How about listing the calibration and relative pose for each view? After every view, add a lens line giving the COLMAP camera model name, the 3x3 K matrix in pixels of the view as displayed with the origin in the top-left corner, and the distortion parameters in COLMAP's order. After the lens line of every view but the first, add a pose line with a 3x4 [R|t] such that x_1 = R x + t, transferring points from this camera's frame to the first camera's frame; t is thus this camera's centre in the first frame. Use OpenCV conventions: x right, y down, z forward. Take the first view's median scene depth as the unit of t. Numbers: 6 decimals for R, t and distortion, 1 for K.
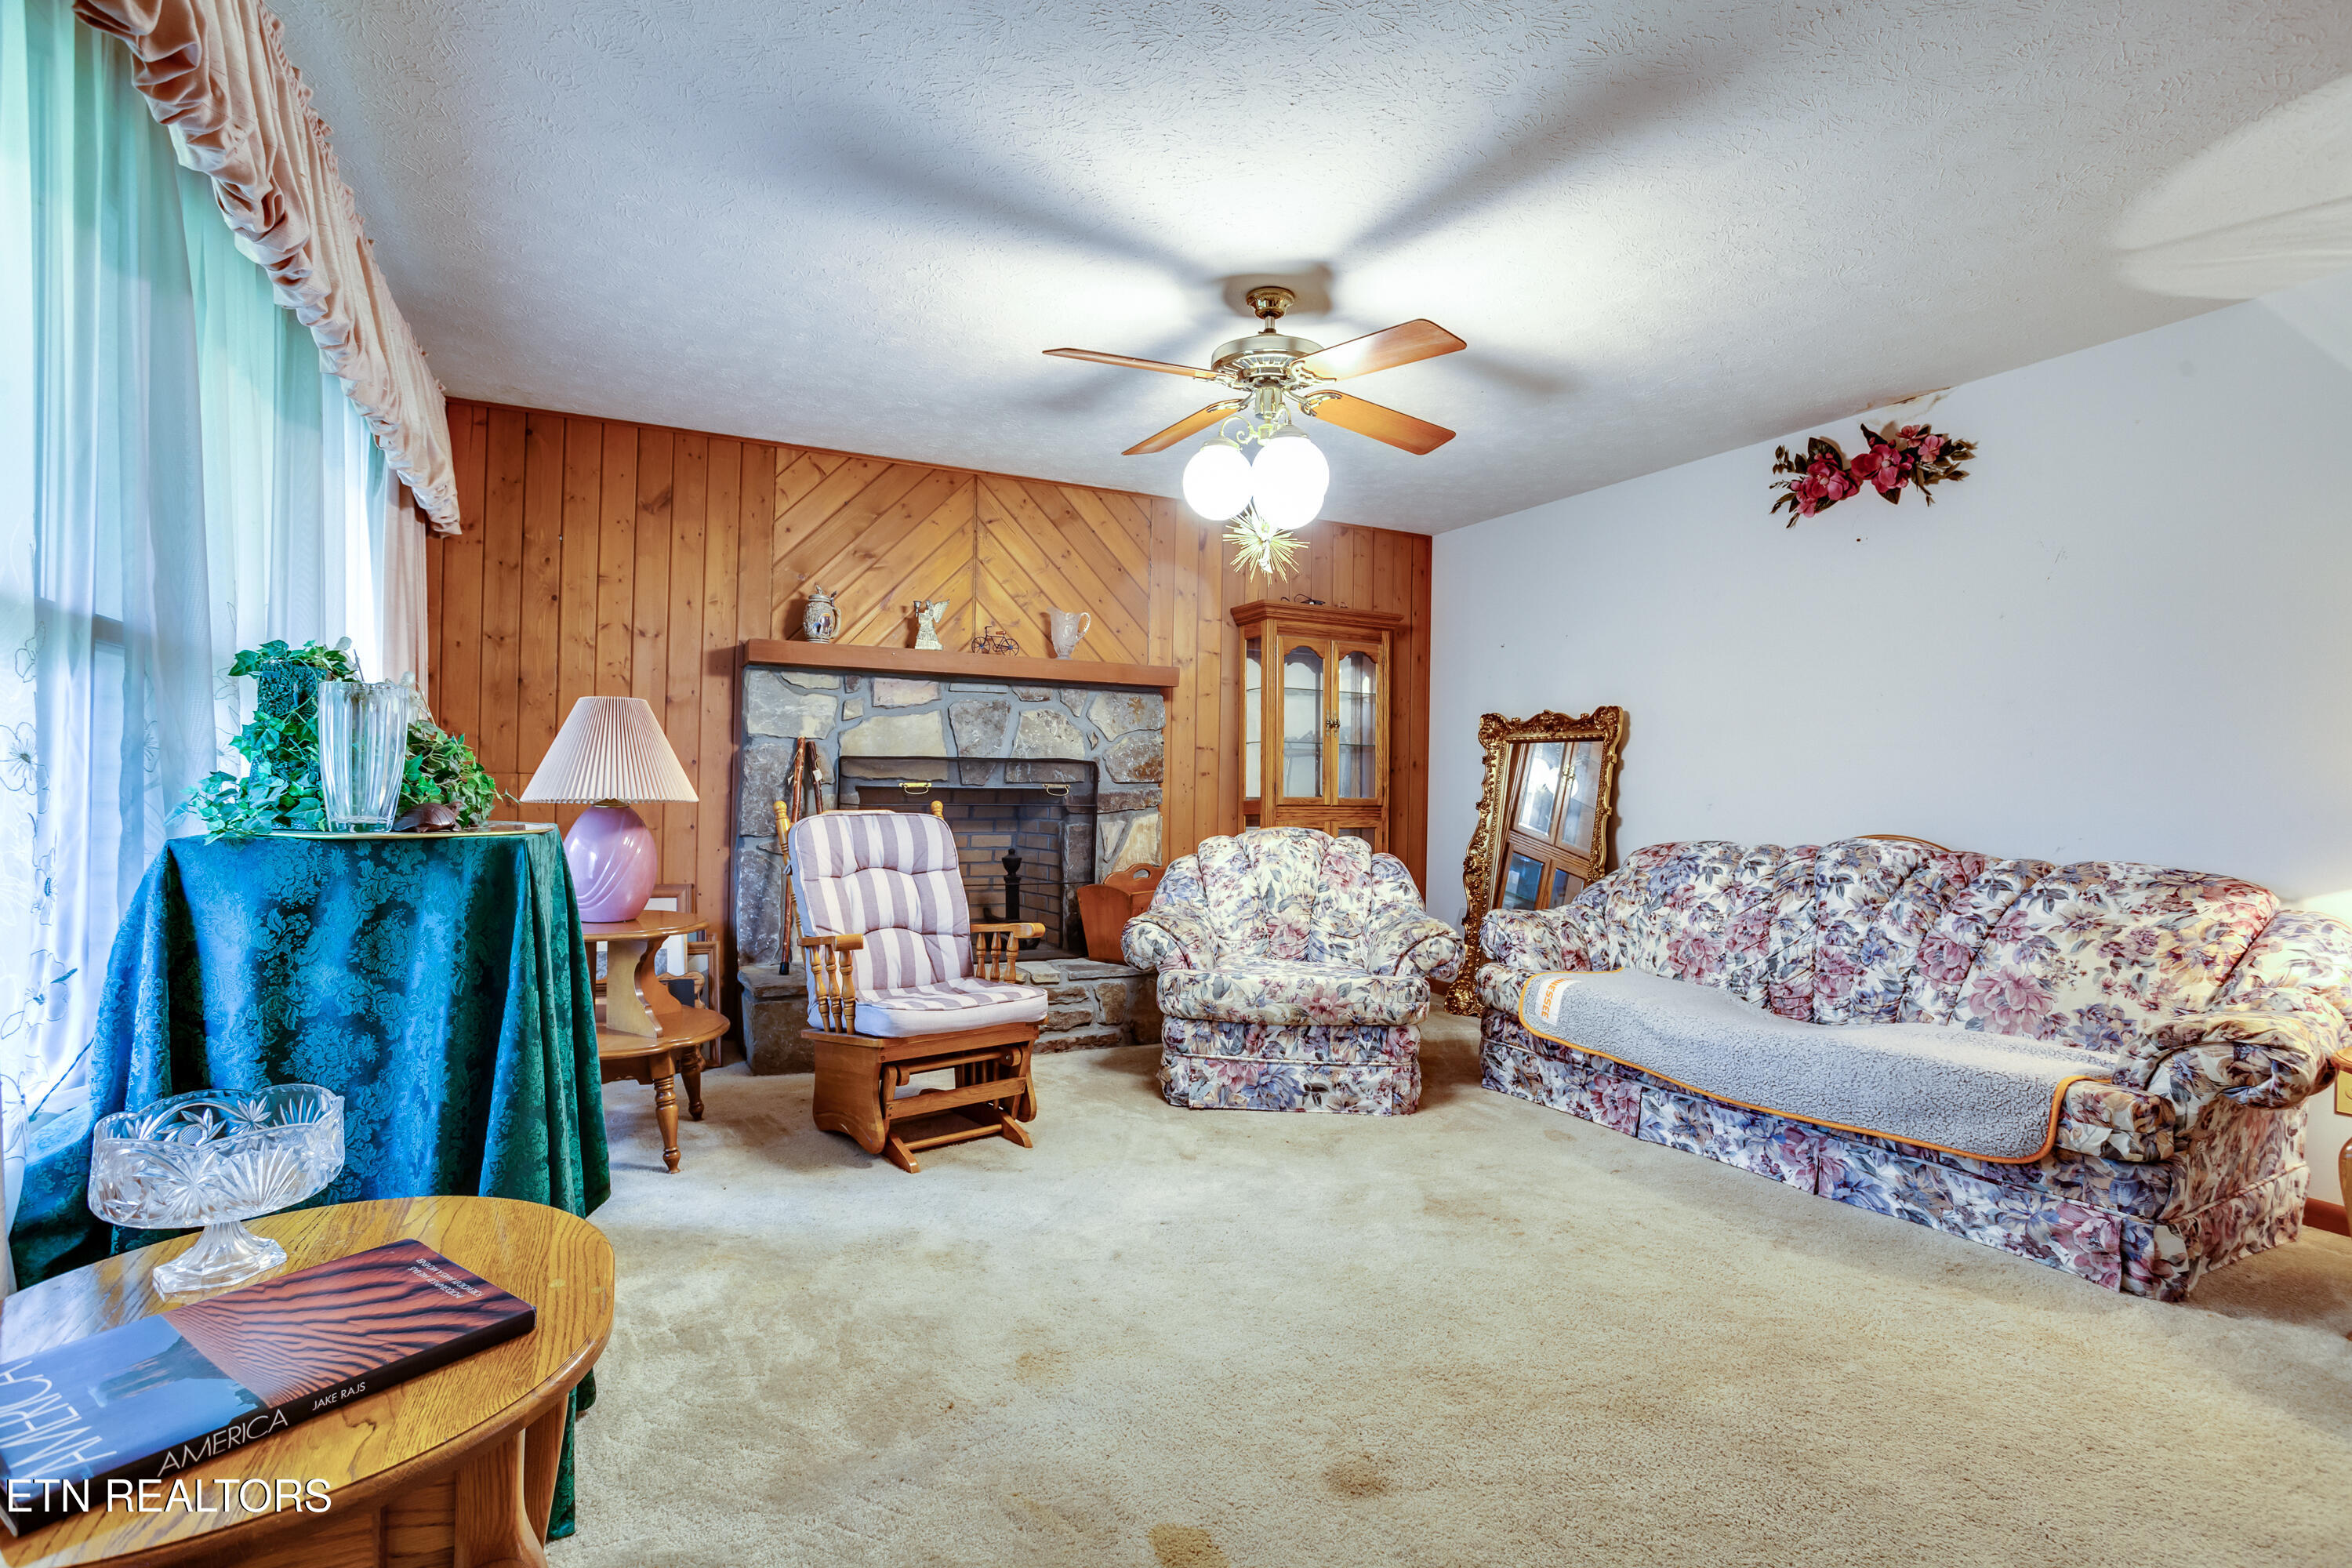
lens RADIAL K [[1166.7, 0, 1206.4], [0, 1166.7, 785.3], [0, 0, 1]] dist [-0.044579, 0.025462]
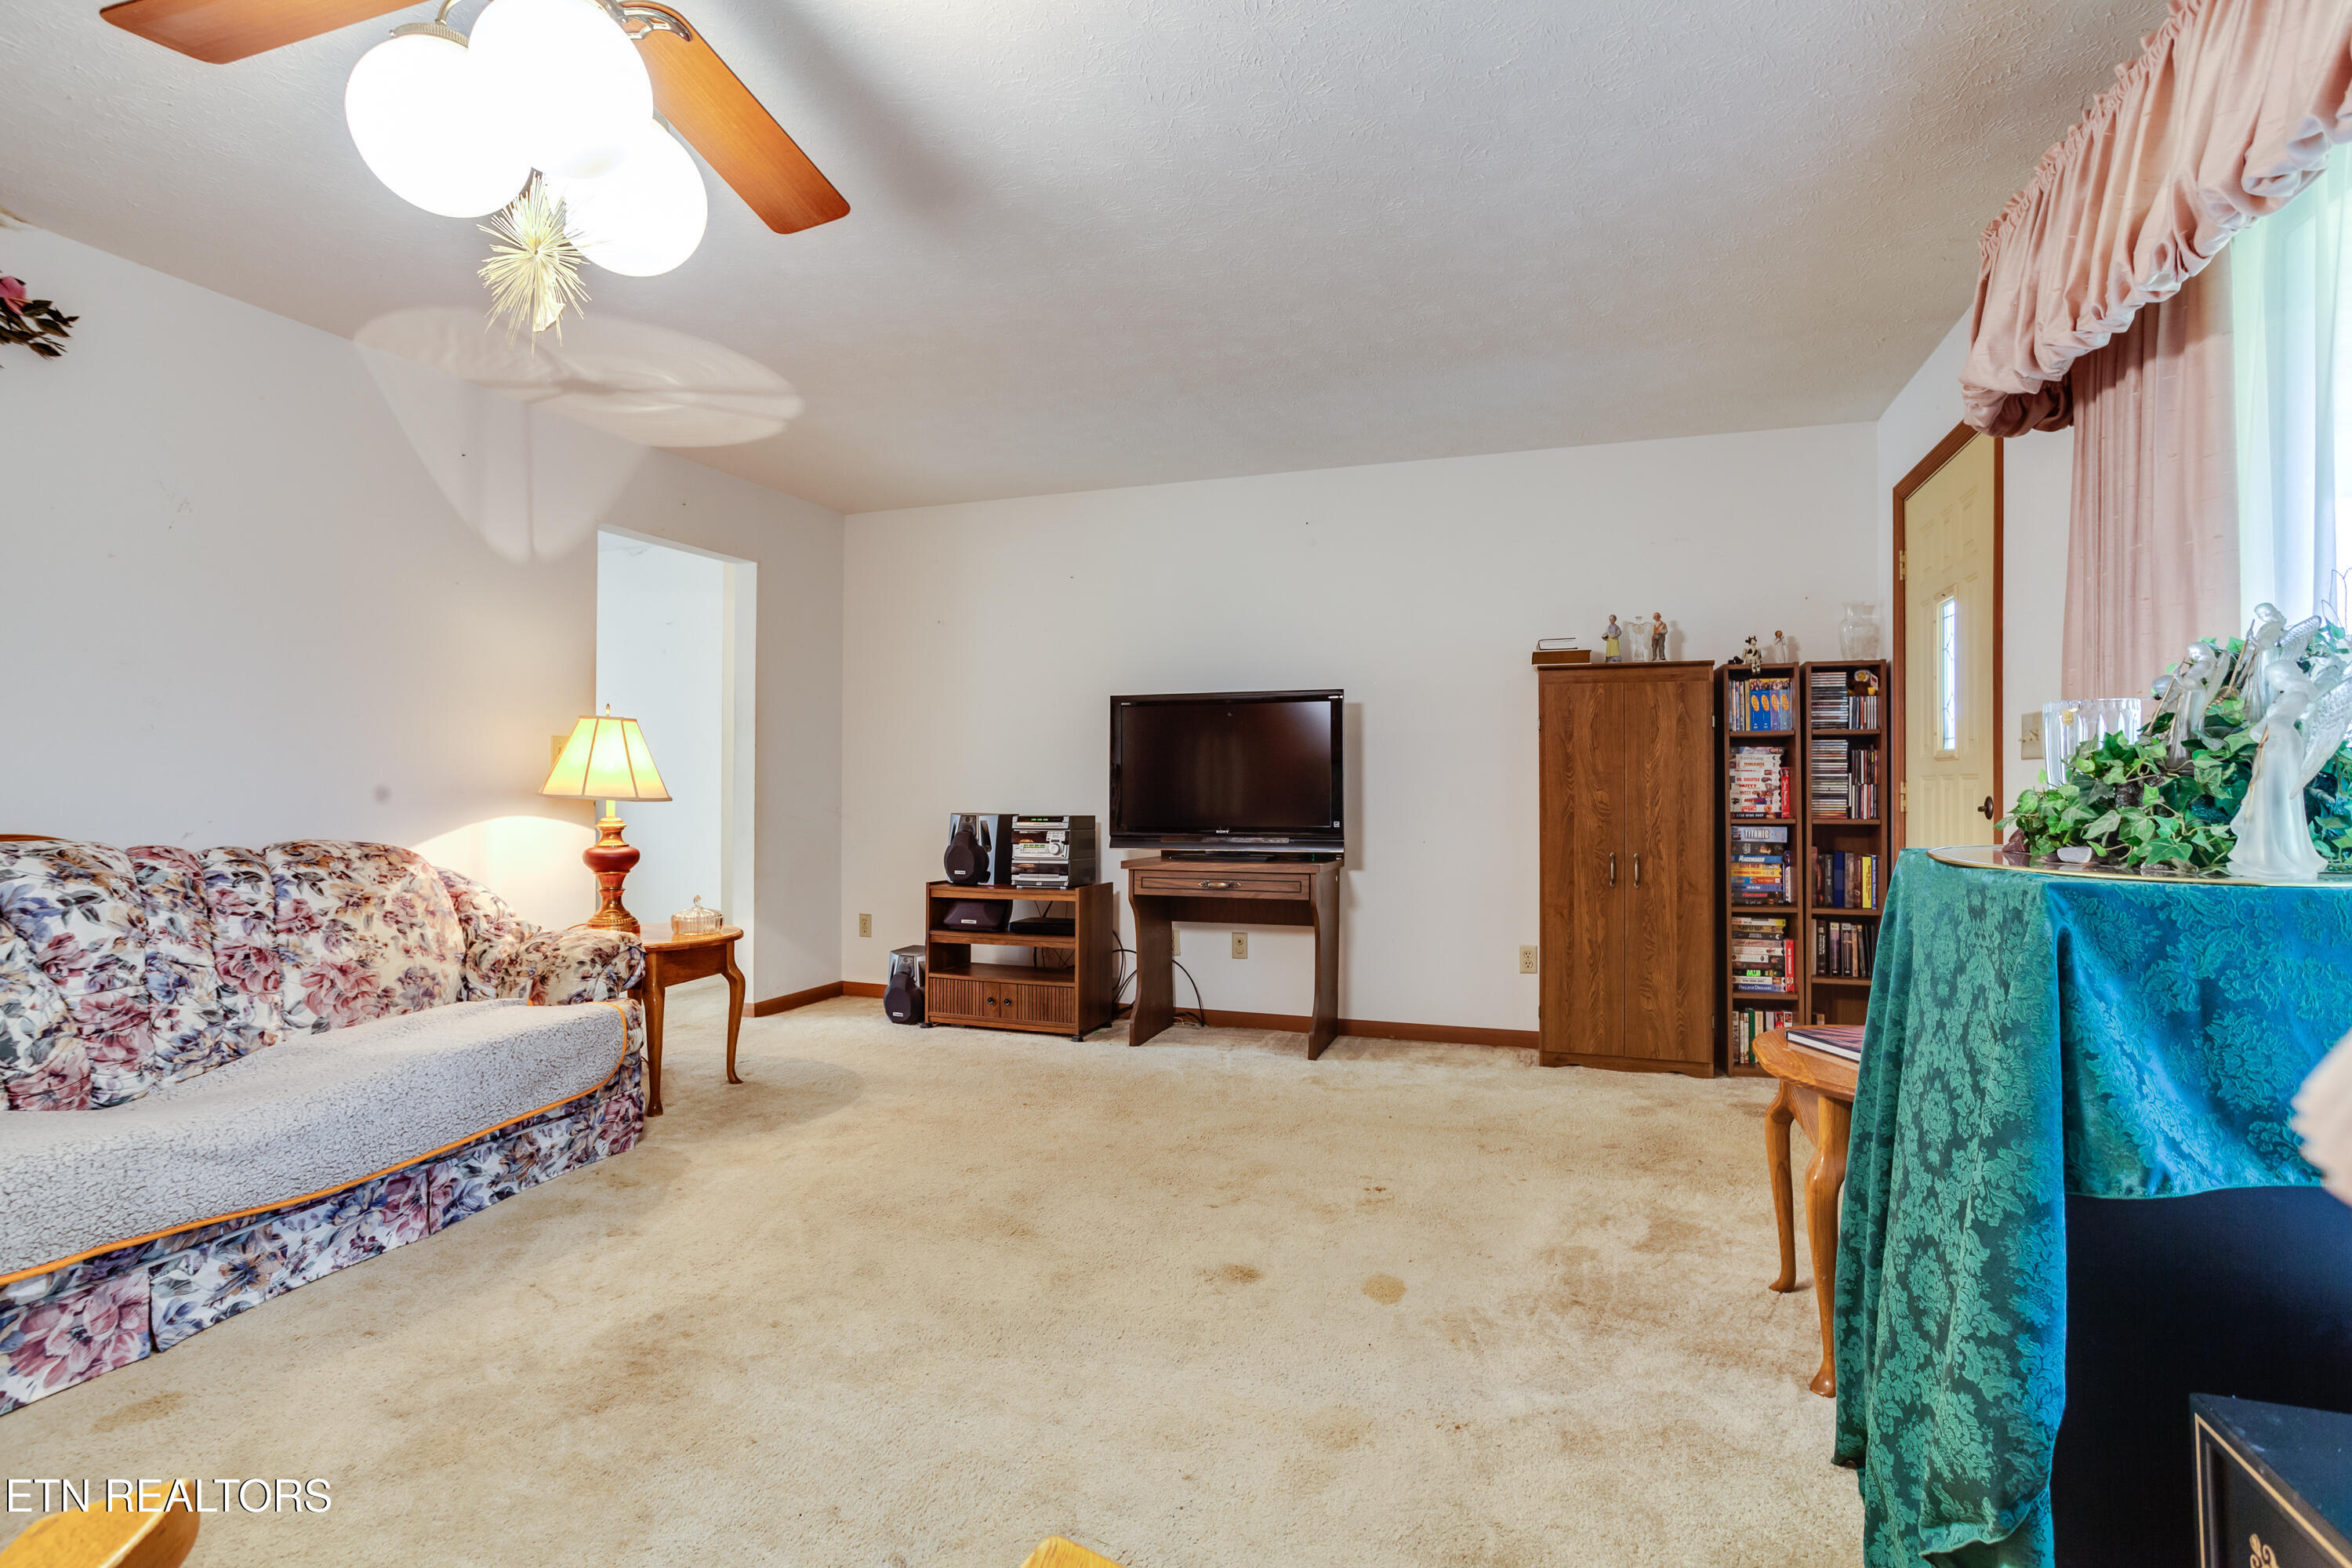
lens RADIAL K [[1166.7, 0, 1171.8], [0, 1166.7, 774.2], [0, 0, 1]] dist [-0.044579, 0.025462]
pose [[-0.684813, -0.013968, 0.728585, -0.399154], [-0.012347, 0.999895, 0.007565, -0.007208], [-0.728615, -0.003815, -0.684913, 0.973402]]
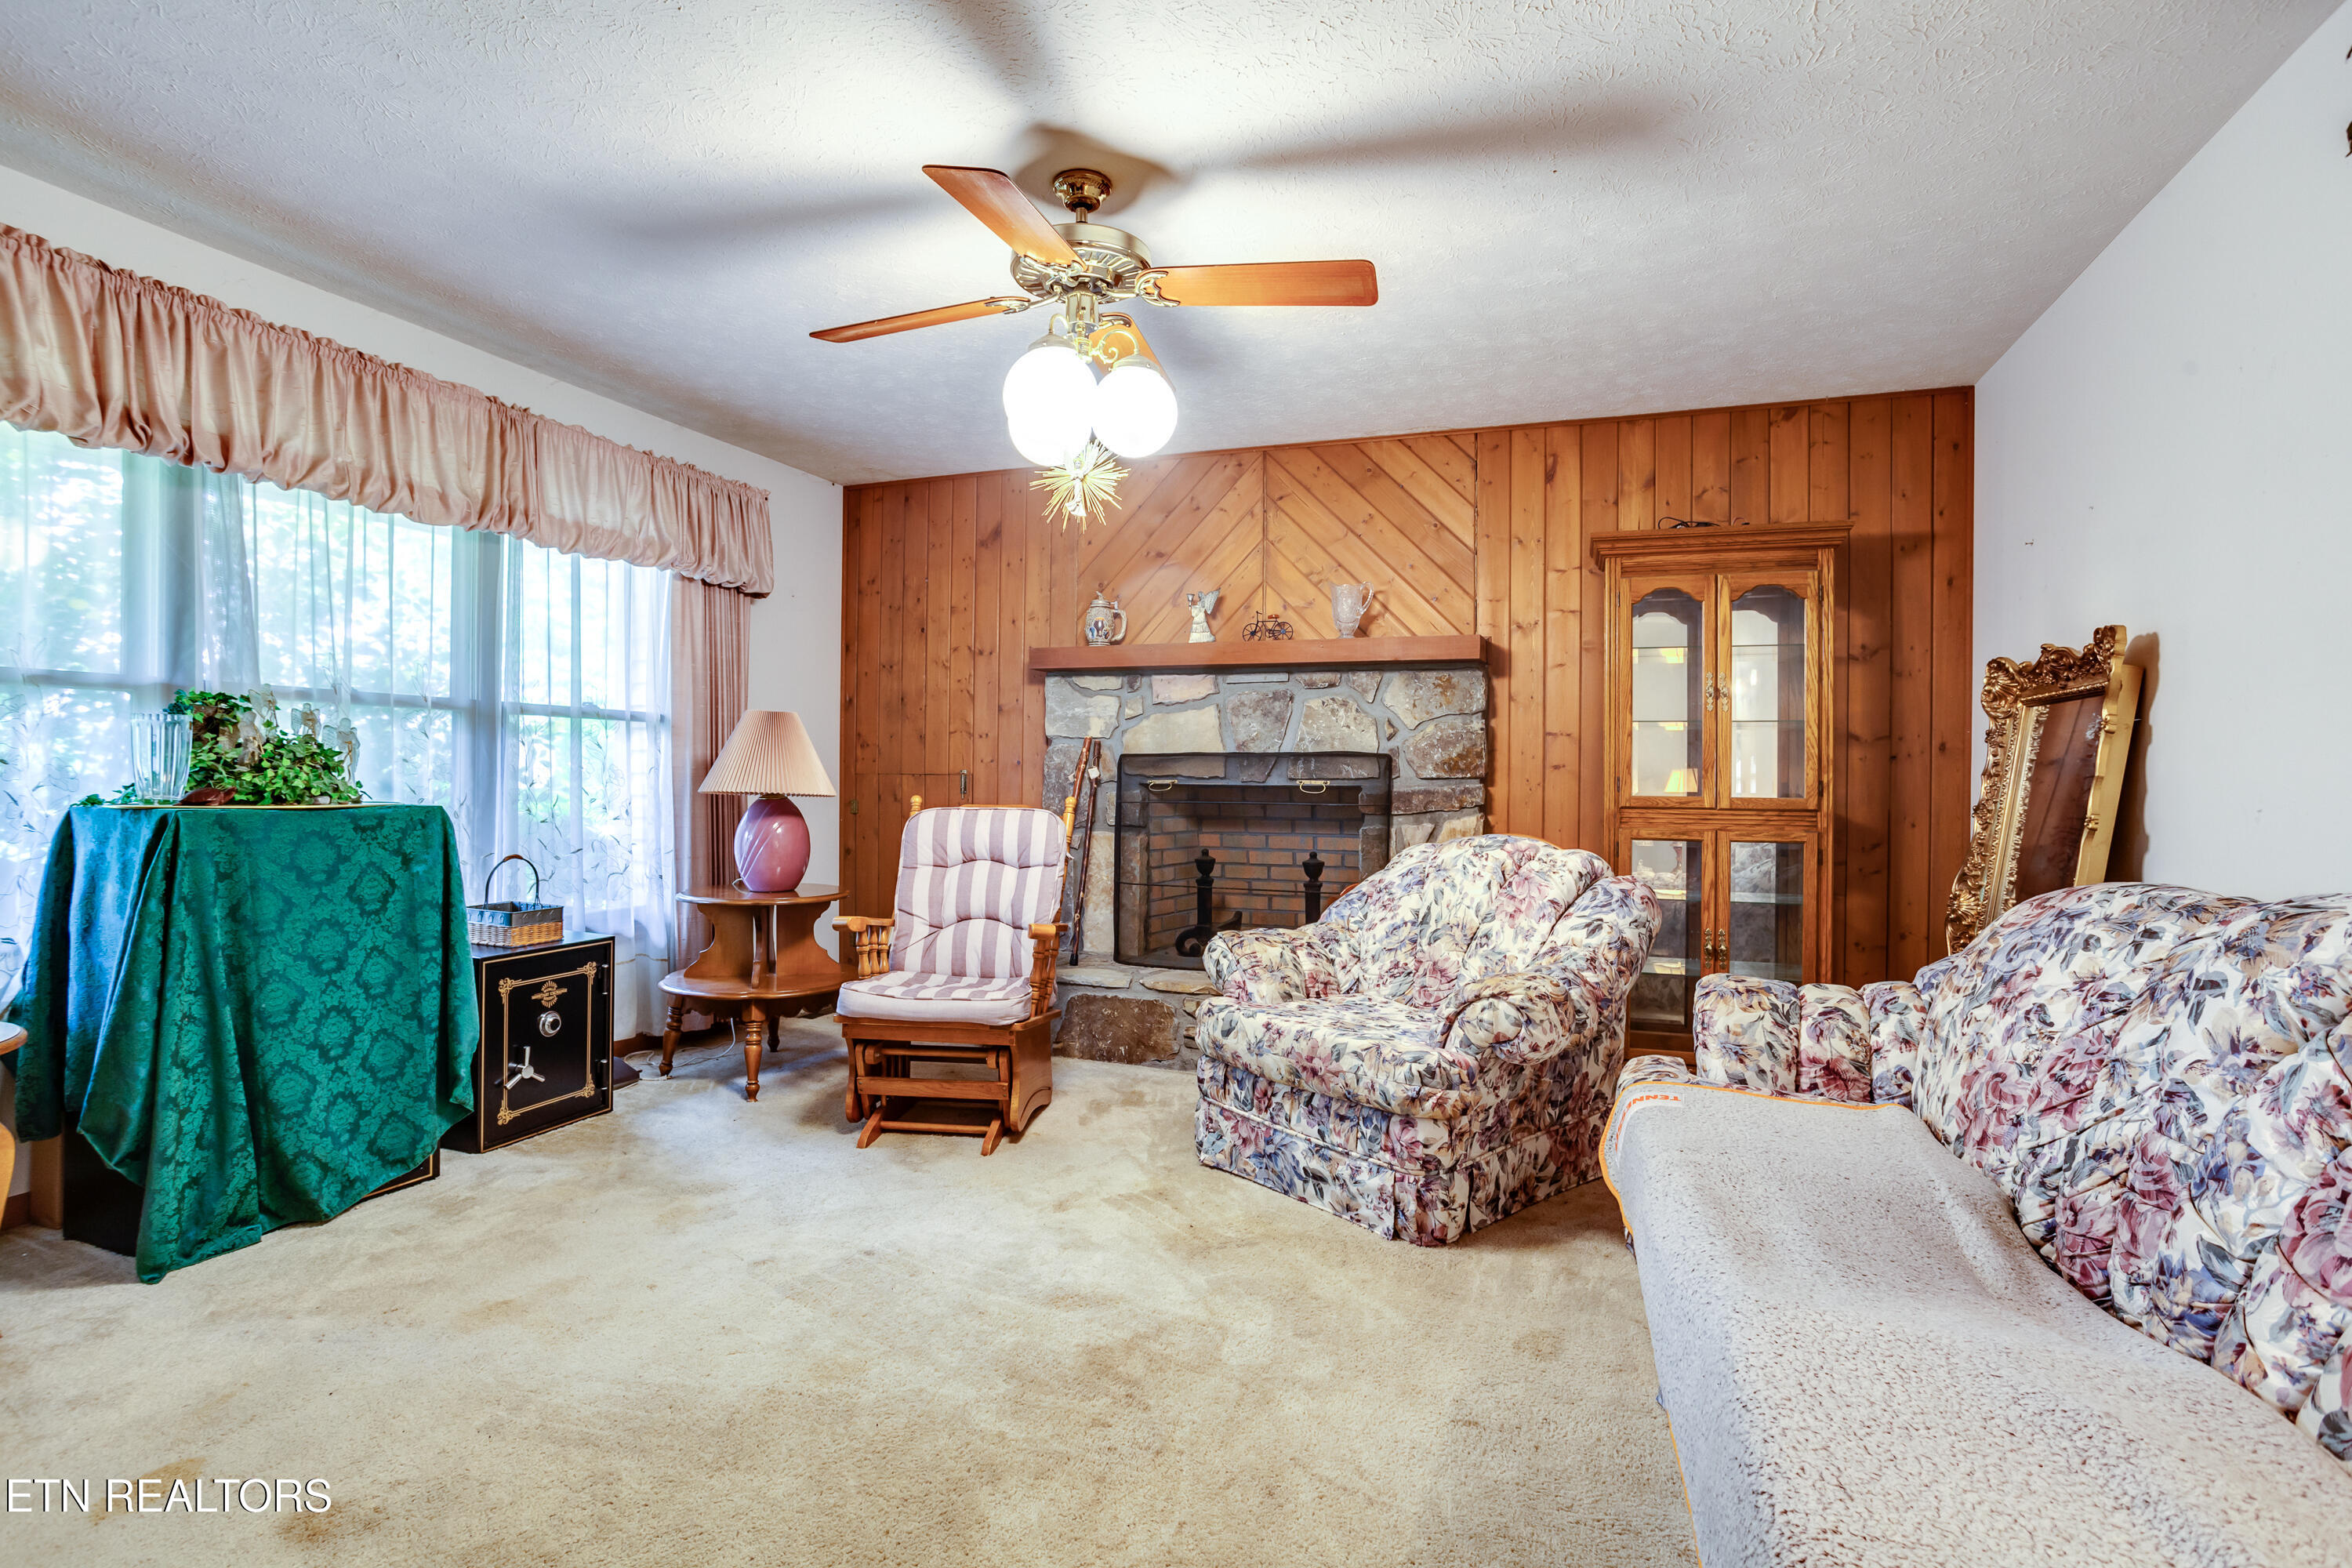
lens RADIAL K [[1166.7, 0, 1169.4], [0, 1166.7, 781.5], [0, 0, 1]] dist [-0.044579, 0.025462]
pose [[0.663694, -0.006638, -0.747975, 0.598837], [0.000521, 0.999964, -0.008412, 0.009496], [0.748004, 0.005194, 0.663674, 0.424241]]
